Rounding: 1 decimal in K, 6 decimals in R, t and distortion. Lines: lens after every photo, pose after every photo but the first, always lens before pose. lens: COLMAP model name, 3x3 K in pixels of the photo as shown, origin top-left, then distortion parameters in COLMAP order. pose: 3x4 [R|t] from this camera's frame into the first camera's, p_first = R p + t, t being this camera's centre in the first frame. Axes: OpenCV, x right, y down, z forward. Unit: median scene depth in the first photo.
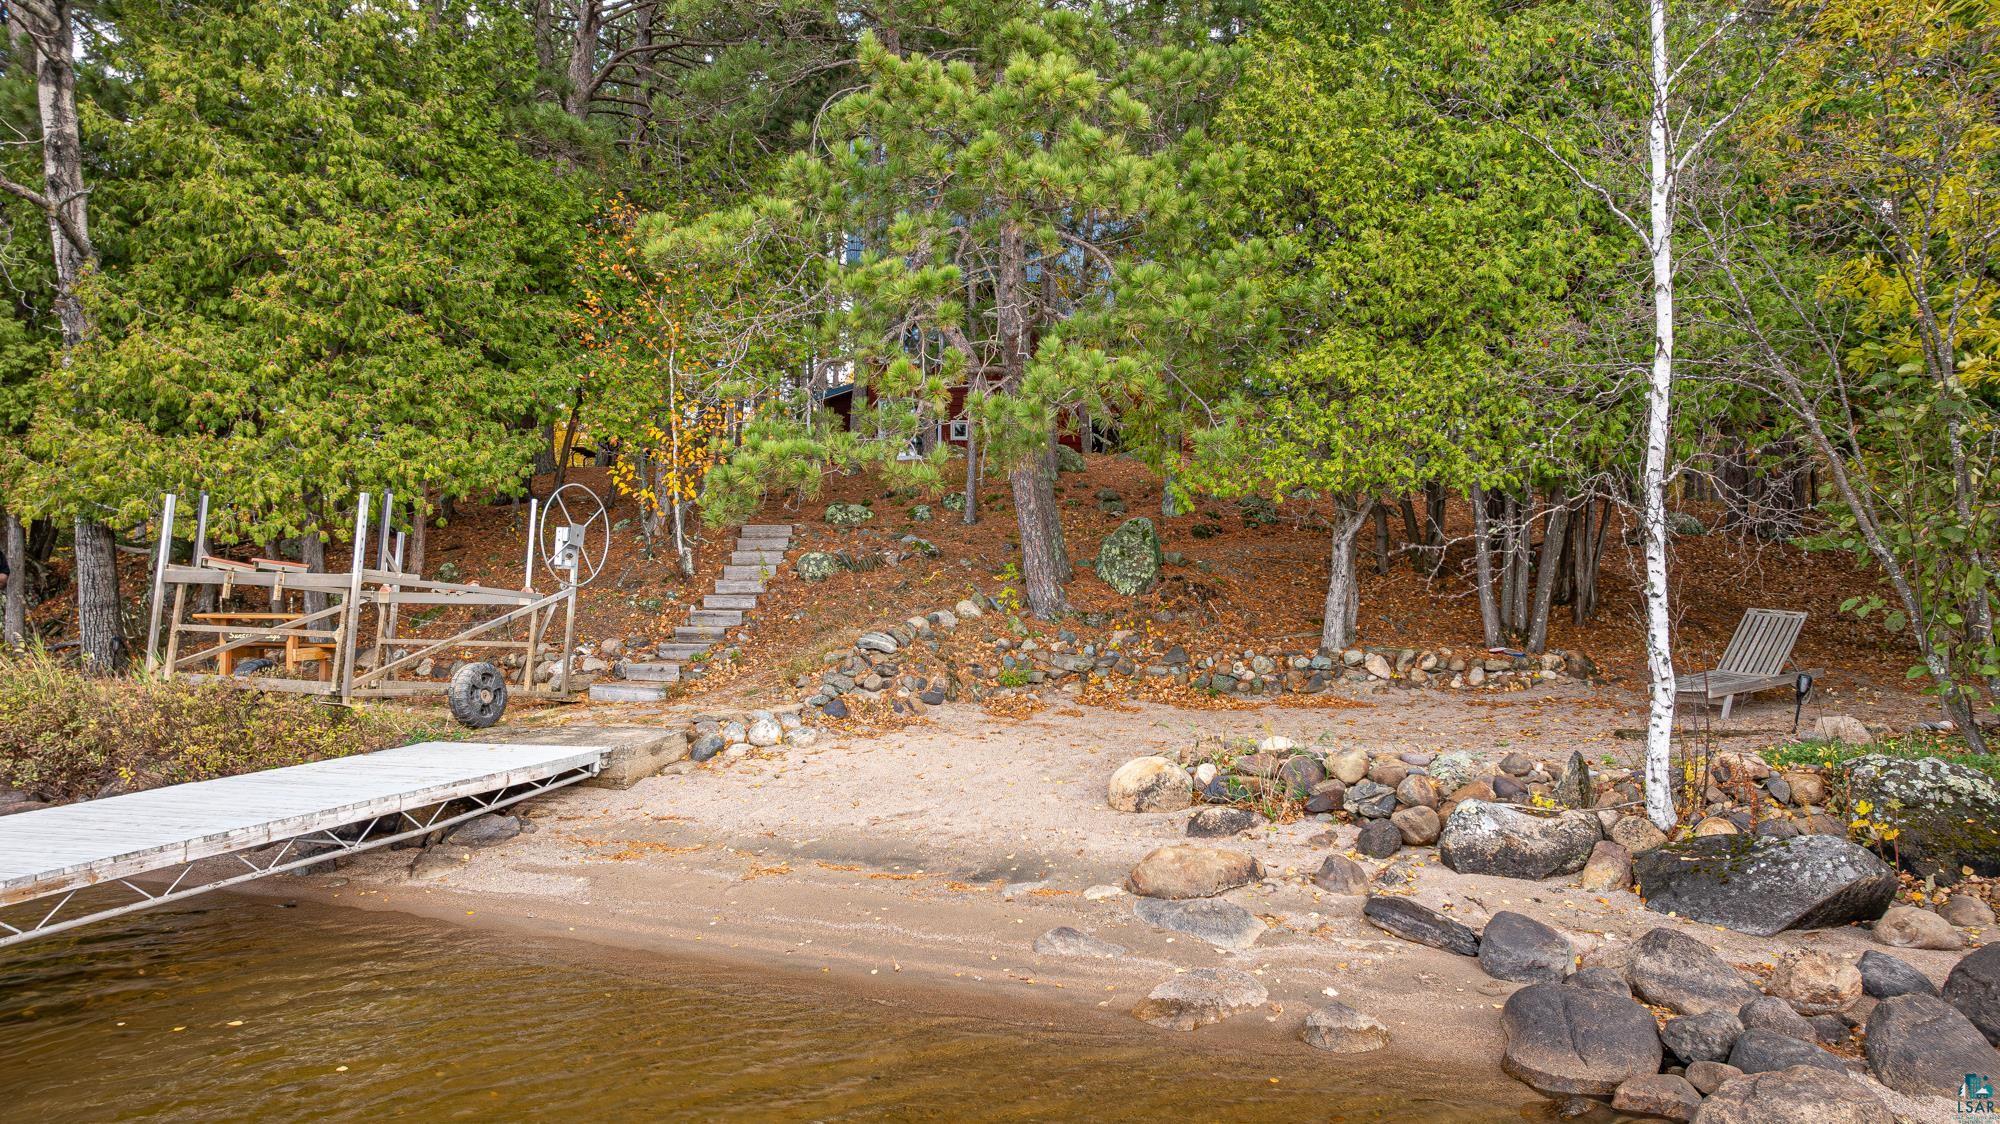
lens RADIAL K [[1398.0, 0, 1000.6], [0, 1398.0, 554.4], [0, 0, 1]] dist [-0.028137, 0.000292]
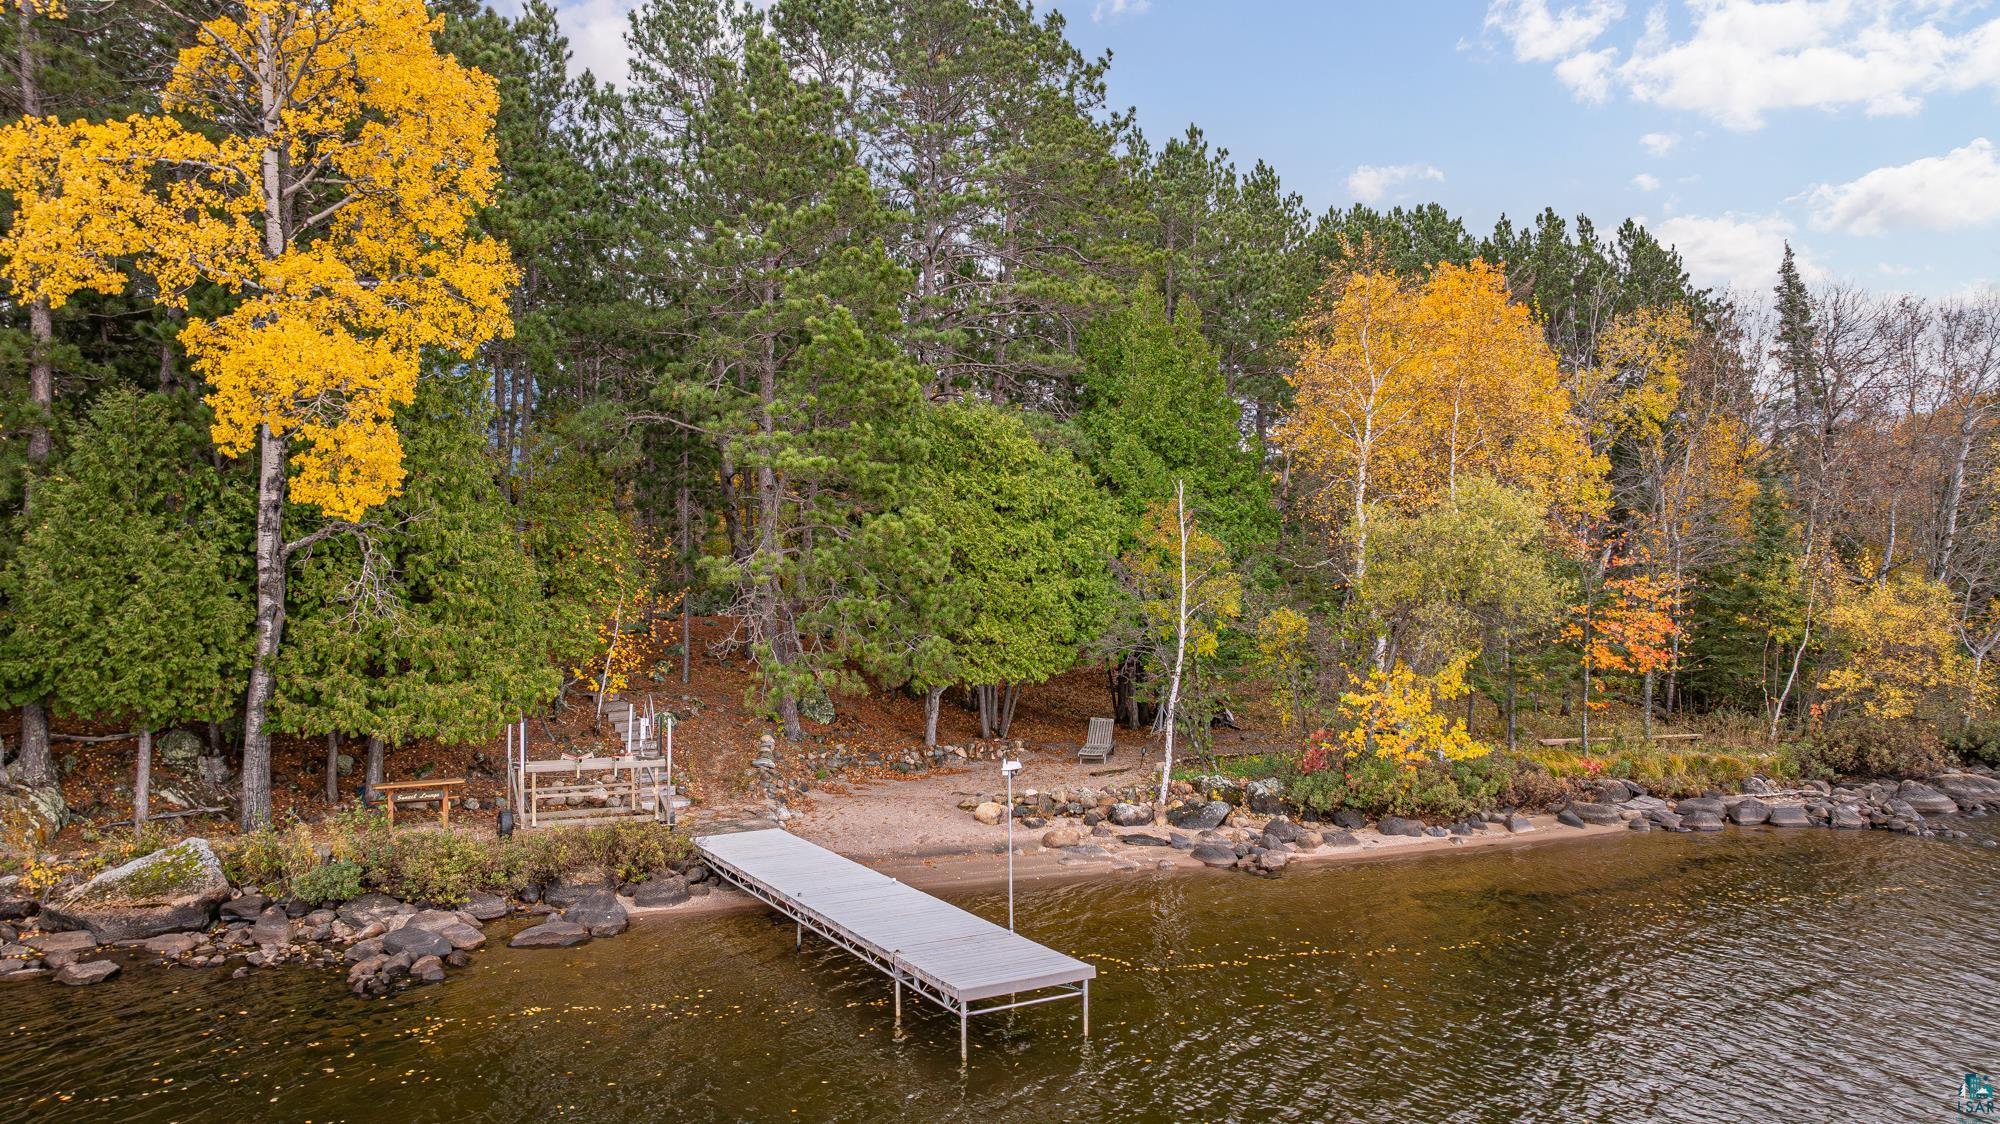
lens RADIAL K [[1398.0, 0, 1002.9], [0, 1398.0, 566.9], [0, 0, 1]] dist [-0.028137, 0.000292]
pose [[0.699840, 0.002041, 0.714297, -1.785933], [-0.001739, 0.999998, -0.001154, -0.299423], [-0.714298, -0.000434, 0.699842, -0.857381]]
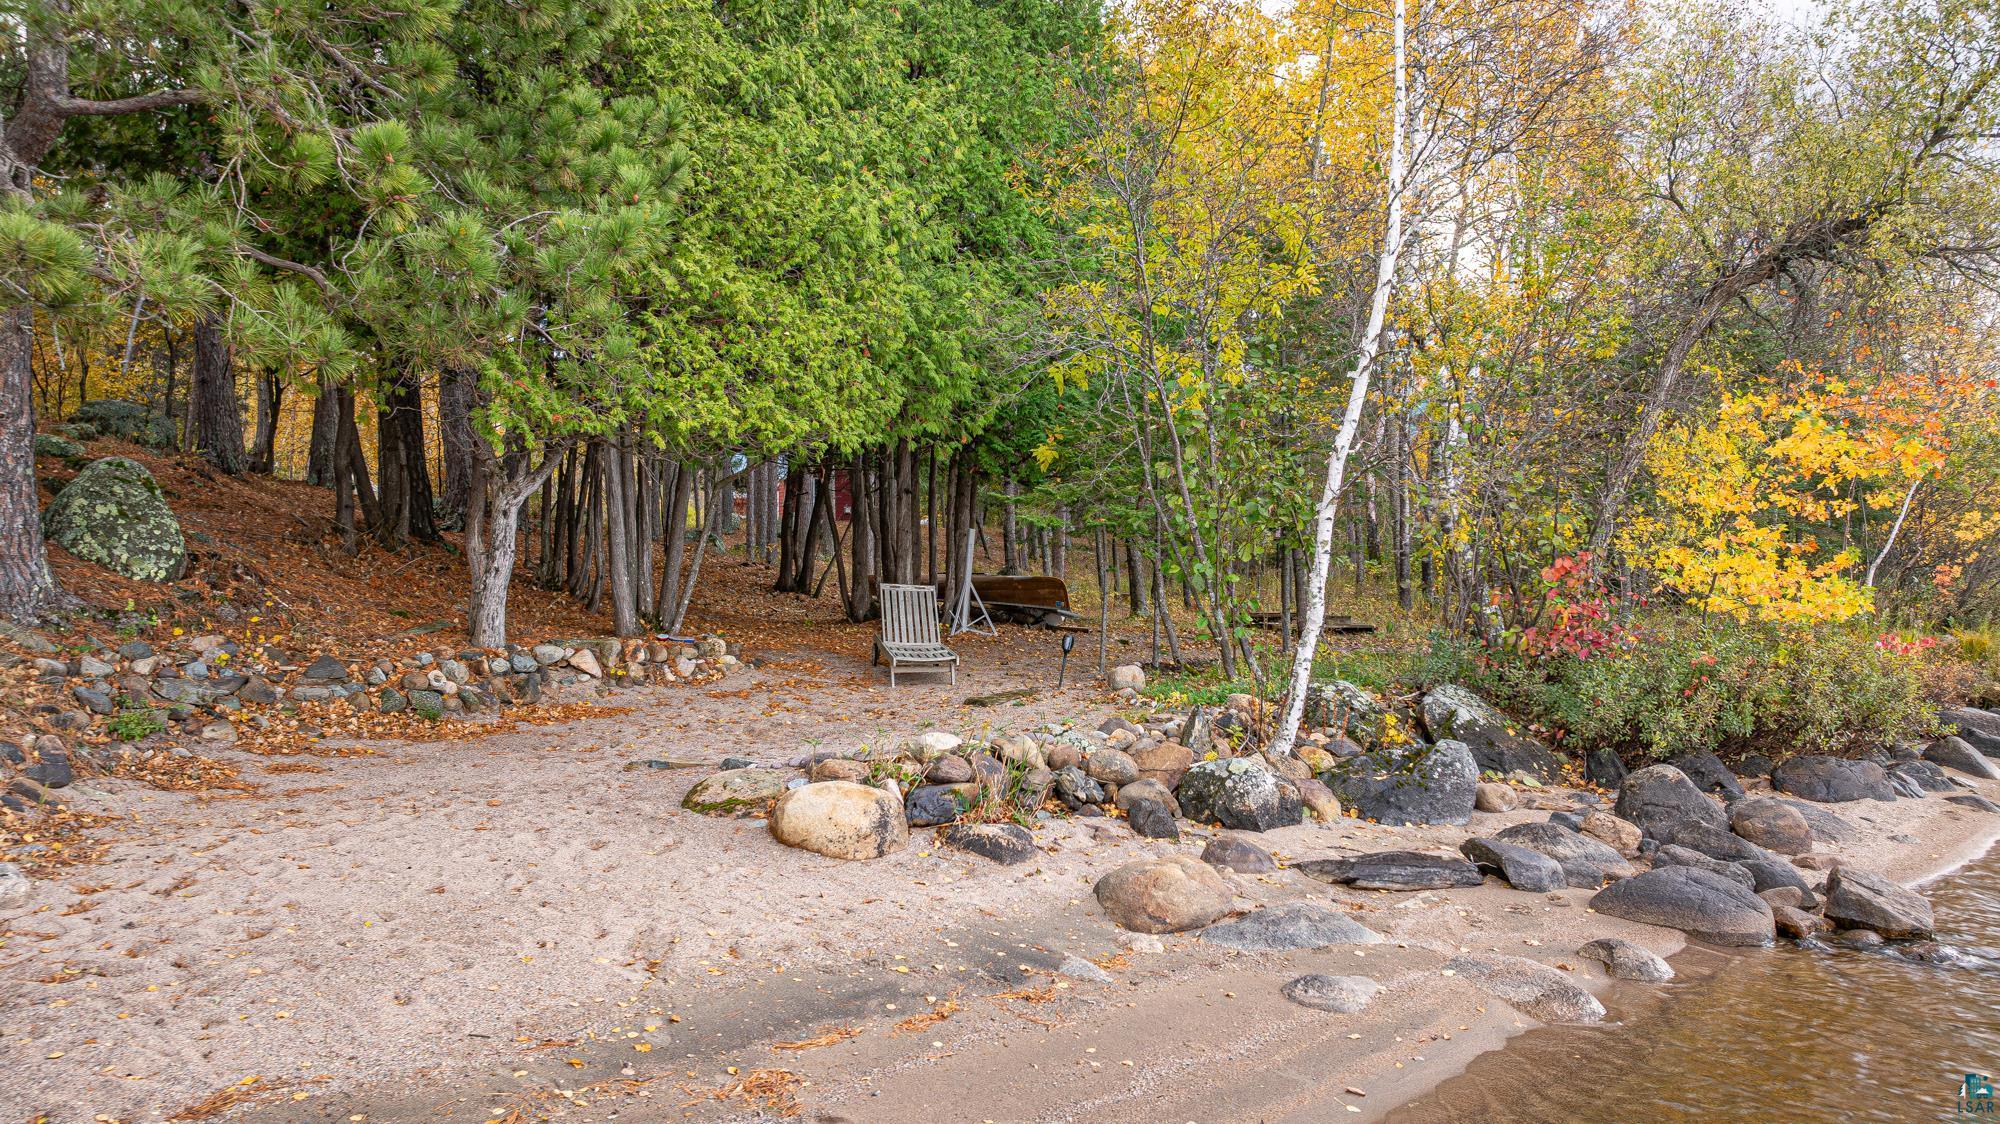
lens RADIAL K [[1398.0, 0, 998.2], [0, 1398.0, 563.2], [0, 0, 1]] dist [-0.028137, 0.000292]
pose [[0.347998, 0.007795, 0.937463, -0.554347], [-0.003189, 0.999969, -0.007131, 0.038410], [-0.937490, -0.000508, 0.348012, 0.693628]]
